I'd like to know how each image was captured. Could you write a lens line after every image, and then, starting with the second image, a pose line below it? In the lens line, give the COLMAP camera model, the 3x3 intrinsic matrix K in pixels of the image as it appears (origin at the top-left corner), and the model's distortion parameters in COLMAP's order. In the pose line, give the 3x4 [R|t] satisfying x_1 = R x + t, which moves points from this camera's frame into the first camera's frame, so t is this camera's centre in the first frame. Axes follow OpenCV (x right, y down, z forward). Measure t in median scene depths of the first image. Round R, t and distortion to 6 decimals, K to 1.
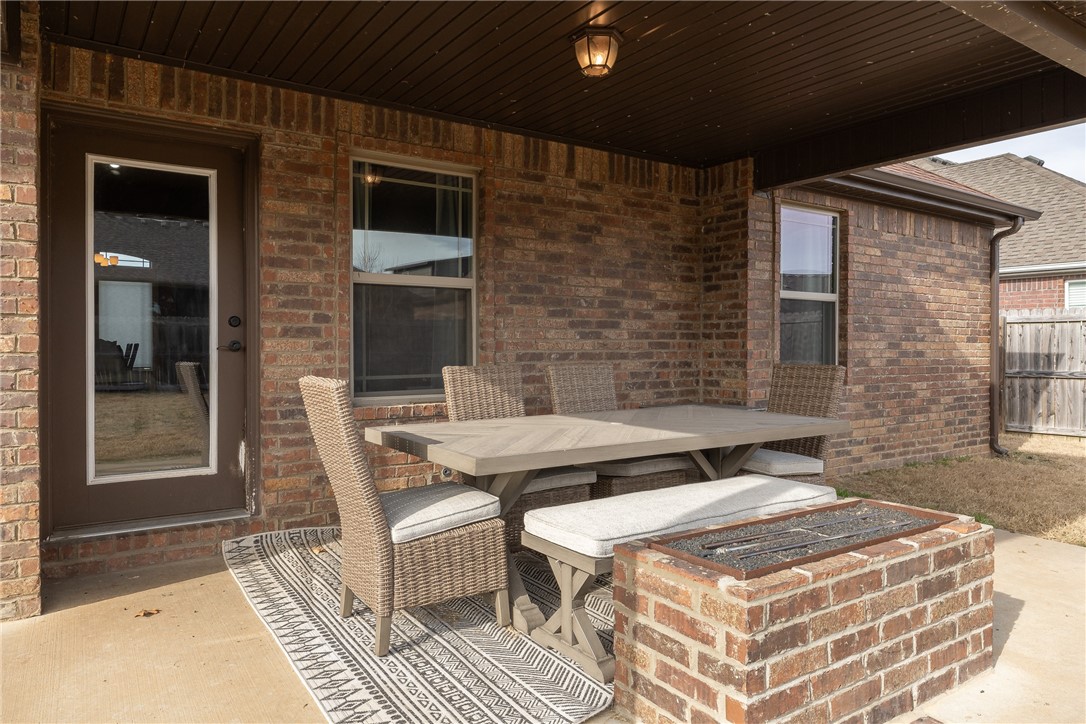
lens RADIAL K [[711.6, 0, 541.2], [0, 711.6, 351.3], [0, 0, 1]] dist [-0.003430, 0.002376]
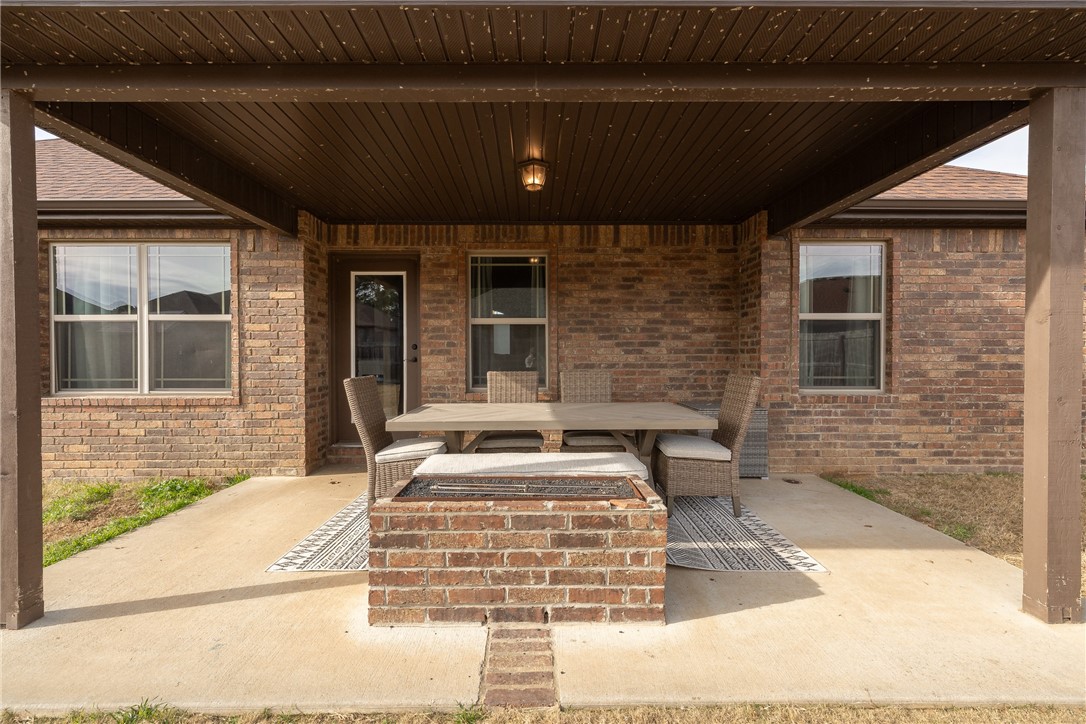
lens RADIAL K [[457.0, 0, 539.6], [0, 457.0, 359.5], [0, 0, 1]] dist [0.001994, -0.000037]
pose [[0.834843, 0.002808, -0.550480, 0.443051], [-0.001871, 0.999996, 0.002264, -0.008398], [0.550484, -0.000860, 0.834845, 0.104696]]
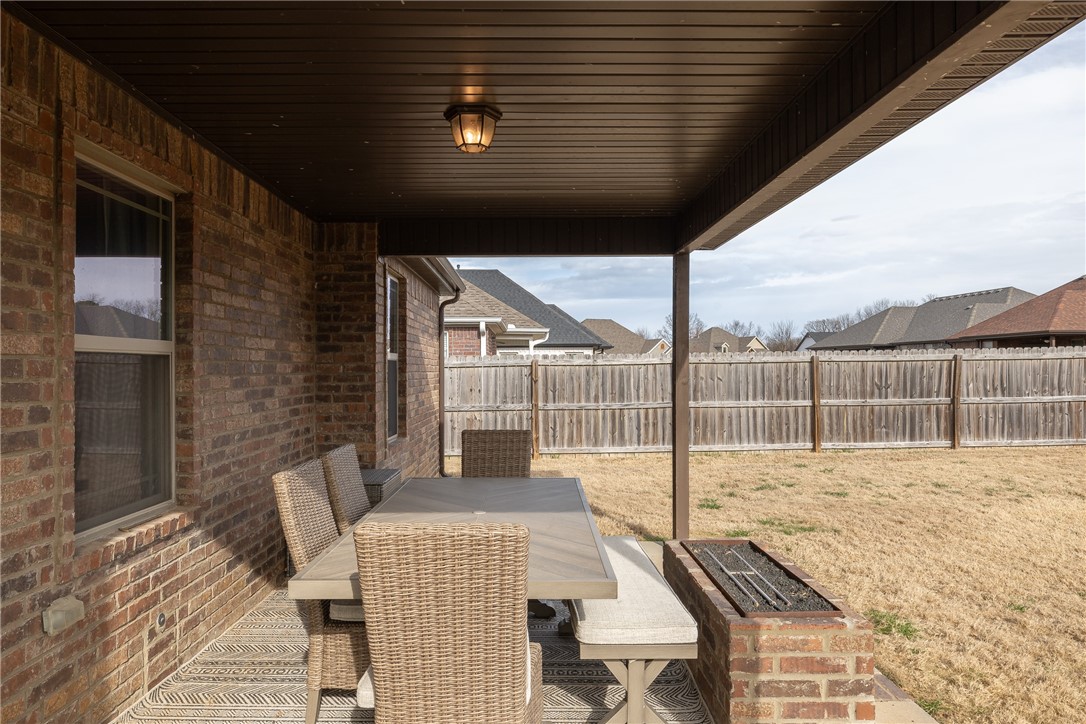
lens RADIAL K [[711.6, 0, 531.2], [0, 711.6, 365.3], [0, 0, 1]] dist [-0.003430, 0.002376]
pose [[0.552141, 0.001442, 0.833749, -0.465412], [0.009334, 0.999925, -0.007911, -0.064135], [-0.833698, 0.012150, 0.552086, 0.279023]]
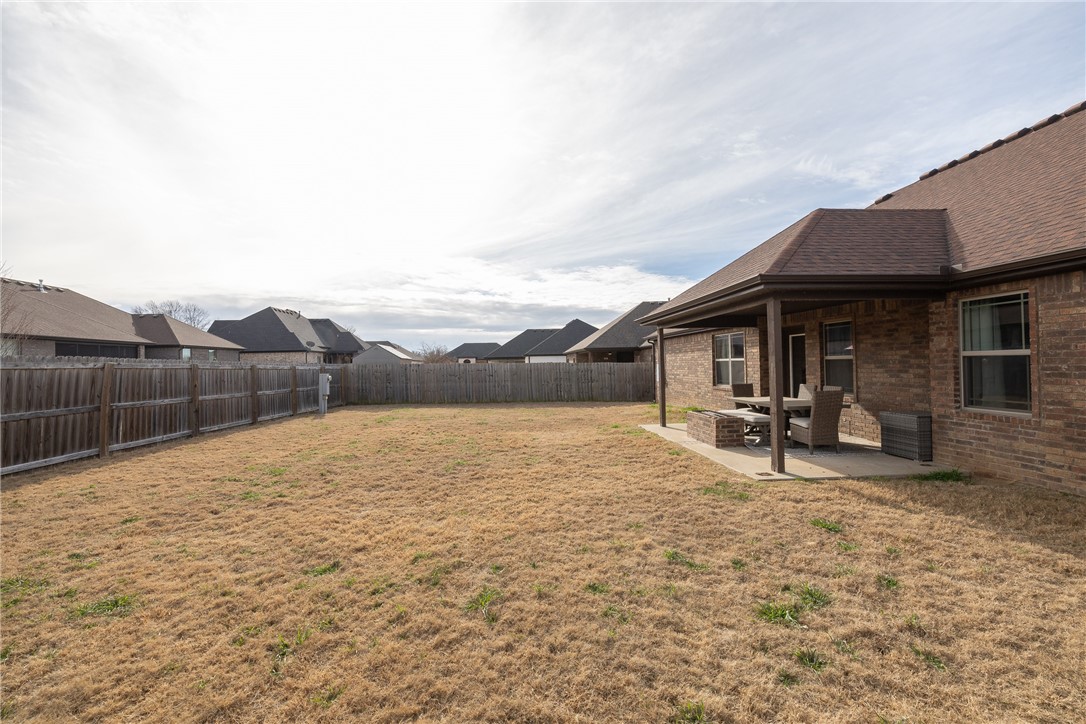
lens RADIAL K [[457.0, 0, 540.4], [0, 457.0, 363.7], [0, 0, 1]] dist [0.001994, -0.000037]
pose [[-0.494801, 0.006602, -0.868981, 1.997159], [0.012932, 0.999916, 0.000233, -0.080073], [0.868910, -0.011122, -0.494845, 0.760984]]
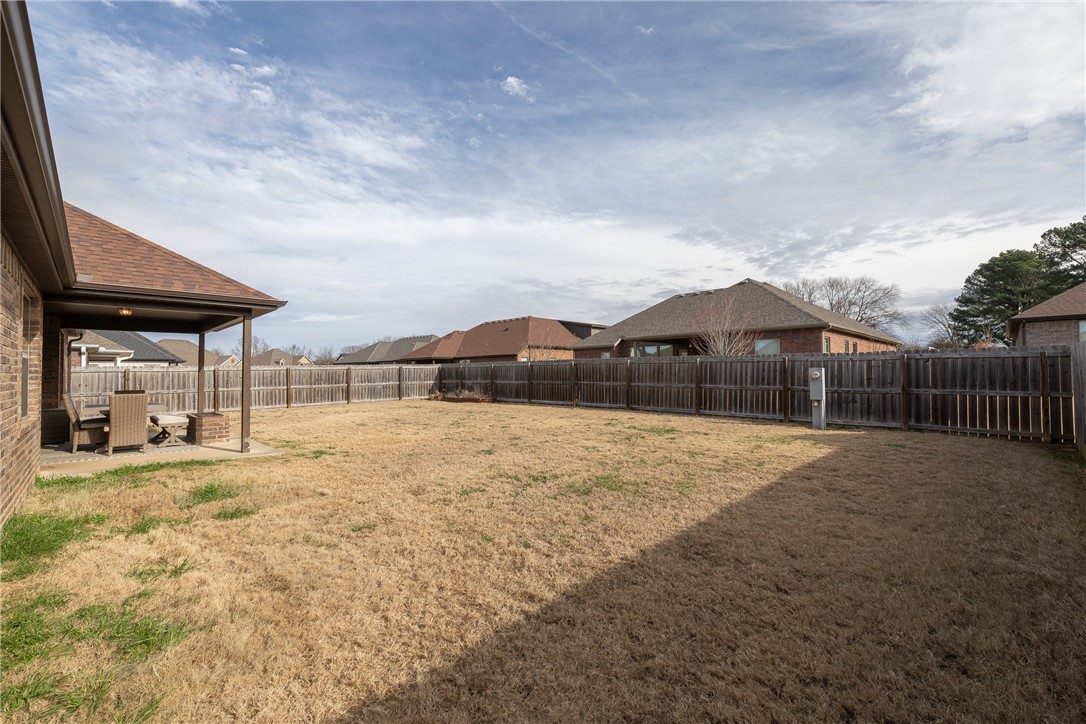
lens RADIAL K [[457.0, 0, 542.2], [0, 457.0, 363.3], [0, 0, 1]] dist [0.001994, -0.000037]
pose [[-0.182433, 0.023453, 0.982938, -1.897586], [0.018107, 0.999626, -0.020490, -0.026702], [-0.983051, 0.014060, -0.182790, -0.526760]]
